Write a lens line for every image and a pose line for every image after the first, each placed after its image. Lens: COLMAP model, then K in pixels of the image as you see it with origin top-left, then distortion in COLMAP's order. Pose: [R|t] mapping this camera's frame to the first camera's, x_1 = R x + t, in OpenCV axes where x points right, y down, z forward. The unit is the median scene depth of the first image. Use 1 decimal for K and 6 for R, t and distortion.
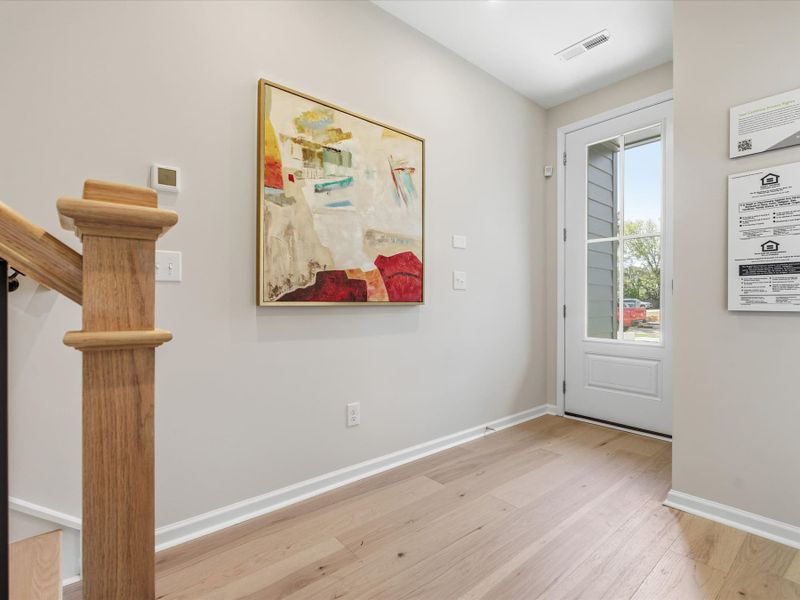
lens RADIAL K [[397.2, 0, 403.1], [0, 397.2, 300.1], [0, 0, 1]] dist [-0.007100, 0.001557]
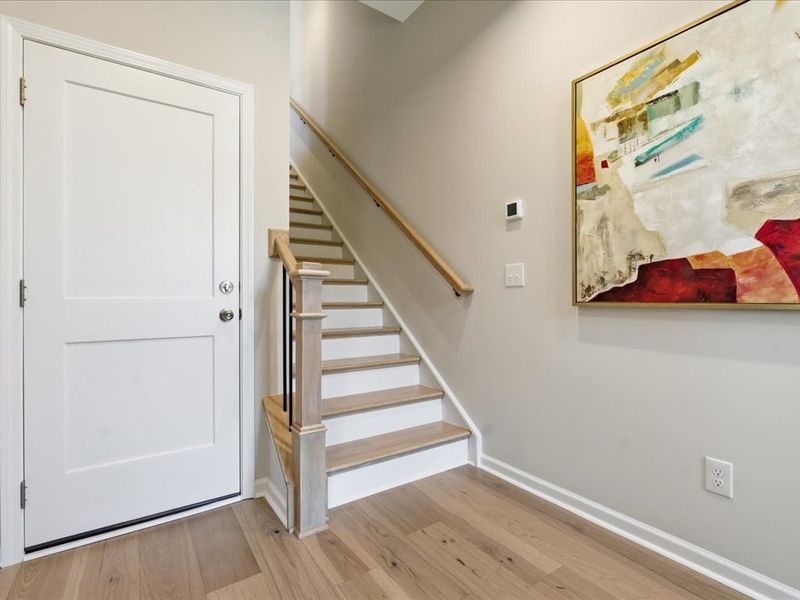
lens RADIAL K [[397.2, 0, 403.1], [0, 397.2, 300.1], [0, 0, 1]] dist [-0.007100, 0.001557]
pose [[-0.105938, 0.000046, -0.994373, 0.628549], [0.002773, 0.999996, -0.000249, -0.001762], [0.994369, -0.002784, -0.105938, 0.613371]]
